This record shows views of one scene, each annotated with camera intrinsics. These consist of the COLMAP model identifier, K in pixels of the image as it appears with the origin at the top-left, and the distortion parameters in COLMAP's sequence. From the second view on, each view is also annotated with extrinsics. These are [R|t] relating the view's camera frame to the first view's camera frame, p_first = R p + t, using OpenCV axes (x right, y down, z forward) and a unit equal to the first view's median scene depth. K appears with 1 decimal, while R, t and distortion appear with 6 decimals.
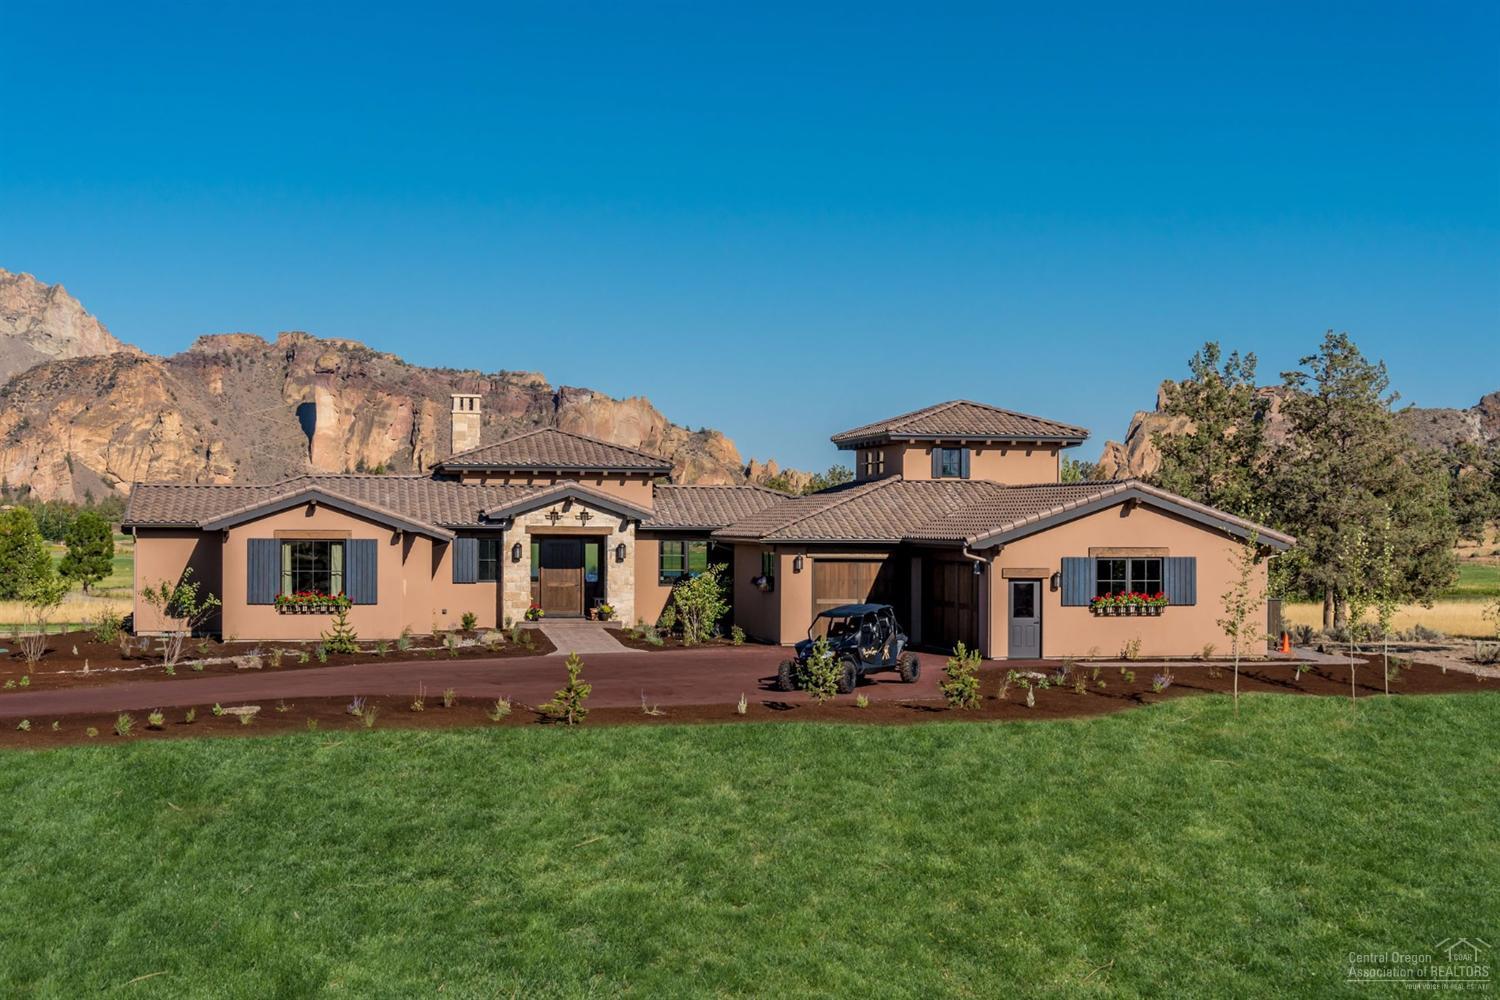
lens RADIAL K [[2282.6, 0, 750.0], [0, 2282.6, 500.0], [0, 0, 1]] dist [0.008042, -0.011530]
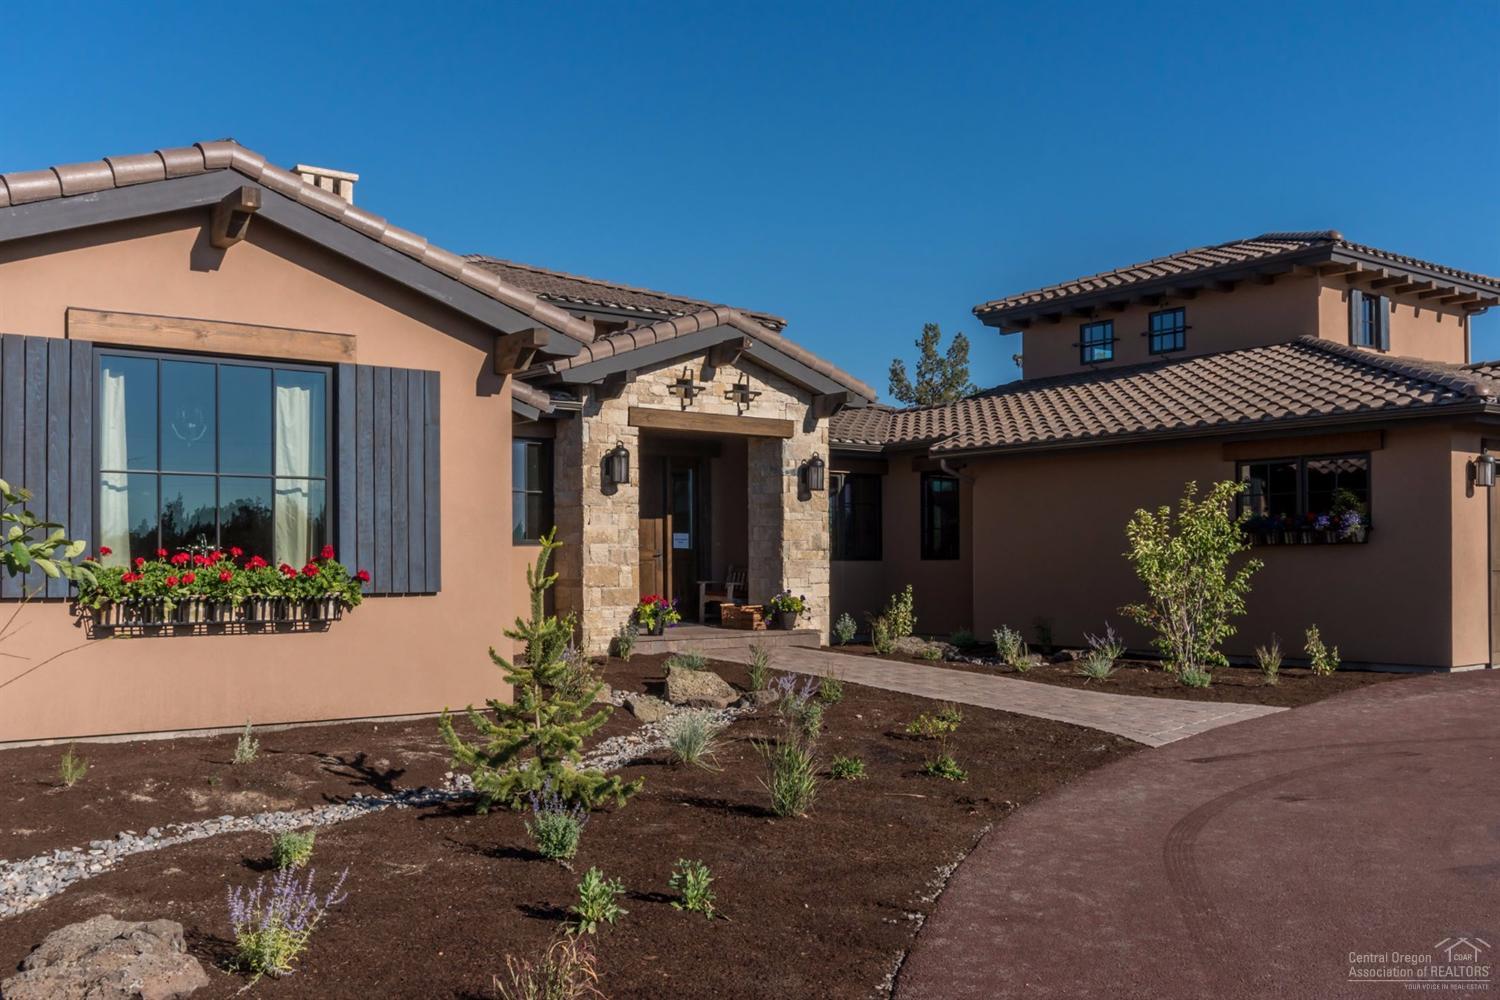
lens RADIAL K [[1395.2, 0, 748.9], [0, 1395.2, 567.4], [0, 0, 1]] dist [-0.004569, -0.007810]
pose [[0.886999, -0.011345, 0.461632, -0.198585], [0.006595, 0.999907, 0.011901, 0.038024], [-0.461724, -0.007512, 0.886992, 0.771840]]
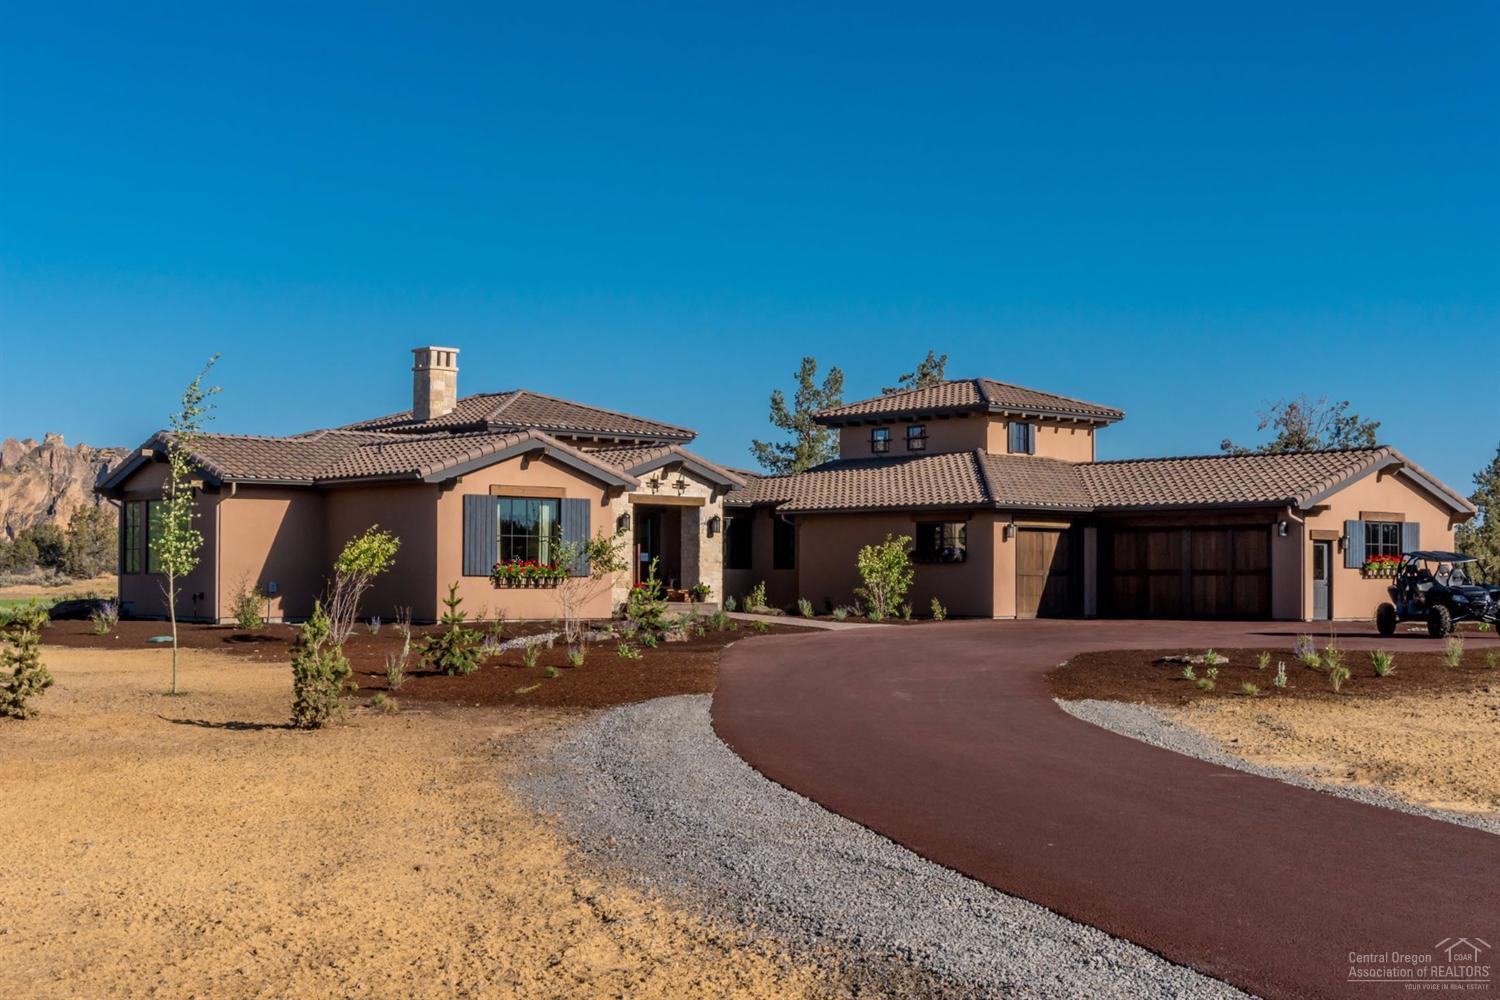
lens RADIAL K [[2082.3, 0, 750.0], [0, 2082.3, 500.0], [0, 0, 1]] dist [0.023708, 0.003713]
pose [[0.846935, 0.018772, 0.531365, -0.488718], [-0.003153, 0.999536, -0.030286, 0.038139], [-0.531687, 0.023974, 0.846602, 0.301216]]
